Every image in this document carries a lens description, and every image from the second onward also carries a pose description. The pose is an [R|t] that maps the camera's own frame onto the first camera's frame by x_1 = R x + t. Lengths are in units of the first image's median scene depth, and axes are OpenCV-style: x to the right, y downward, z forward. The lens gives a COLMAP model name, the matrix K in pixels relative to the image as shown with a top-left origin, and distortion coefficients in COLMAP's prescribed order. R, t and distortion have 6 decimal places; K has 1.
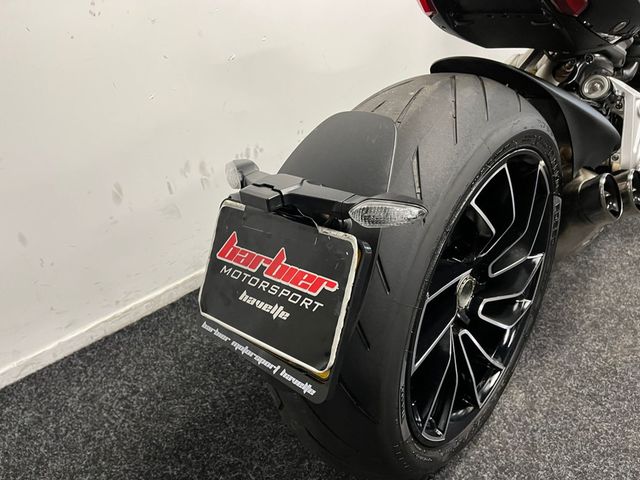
lens RADIAL K [[617.9, 0, 320.0], [0, 617.9, 240.0], [0, 0, 1]] dist [0.124128, -0.328073]
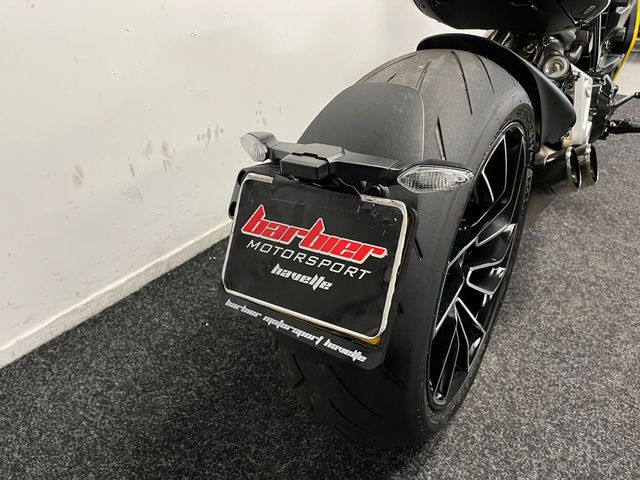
lens RADIAL K [[617.9, 0, 320.0], [0, 617.9, 240.0], [0, 0, 1]] dist [0.124128, -0.328073]
pose [[0.980382, -0.037769, 0.193455, -0.172013], [0.035944, 0.999270, 0.012938, 0.023595], [-0.193802, -0.005731, 0.981024, 0.017413]]
